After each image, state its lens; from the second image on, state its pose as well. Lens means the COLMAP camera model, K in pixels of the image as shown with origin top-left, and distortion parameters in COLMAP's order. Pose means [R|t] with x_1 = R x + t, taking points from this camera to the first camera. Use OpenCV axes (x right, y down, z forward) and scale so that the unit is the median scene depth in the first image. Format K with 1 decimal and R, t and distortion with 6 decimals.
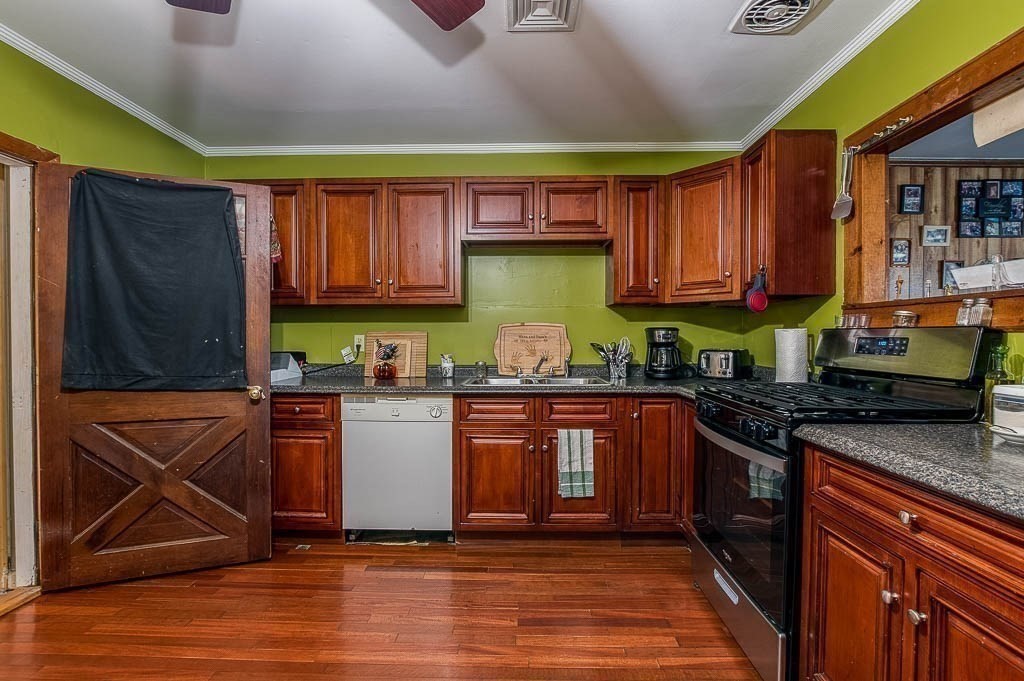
lens RADIAL K [[448.7, 0, 505.5], [0, 448.7, 343.8], [0, 0, 1]] dist [-0.015383, 0.000669]
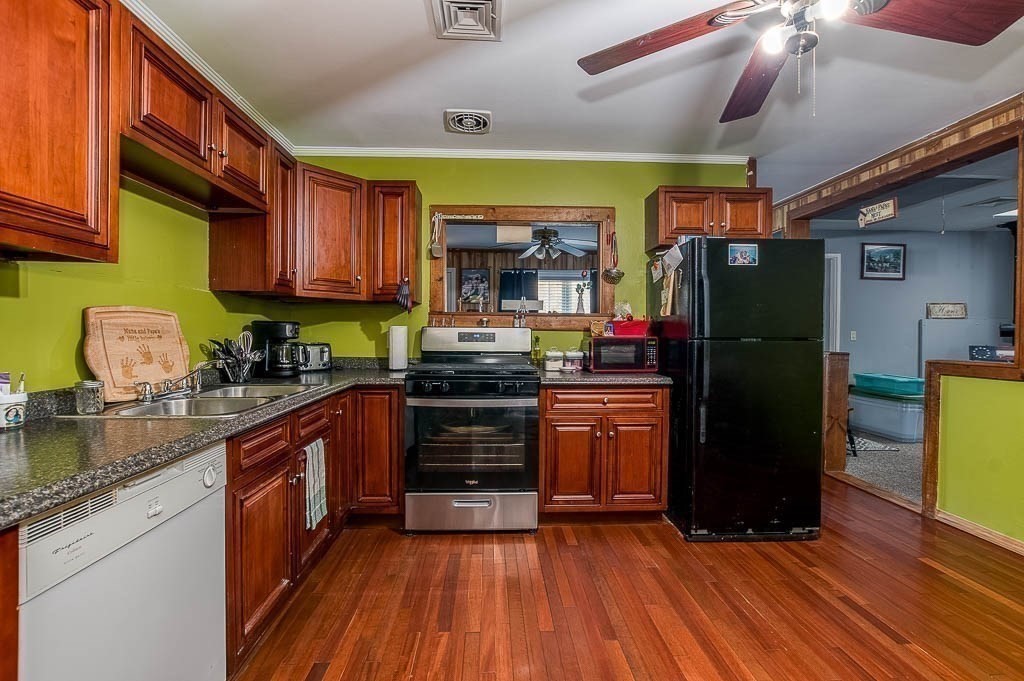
lens RADIAL K [[448.7, 0, 516.0], [0, 448.7, 341.9], [0, 0, 1]] dist [-0.015383, 0.000669]
pose [[-0.075985, -0.023004, 0.996844, -0.754613], [0.008249, 0.999685, 0.023698, -0.014750], [-0.997075, 0.010023, -0.075772, 0.748004]]
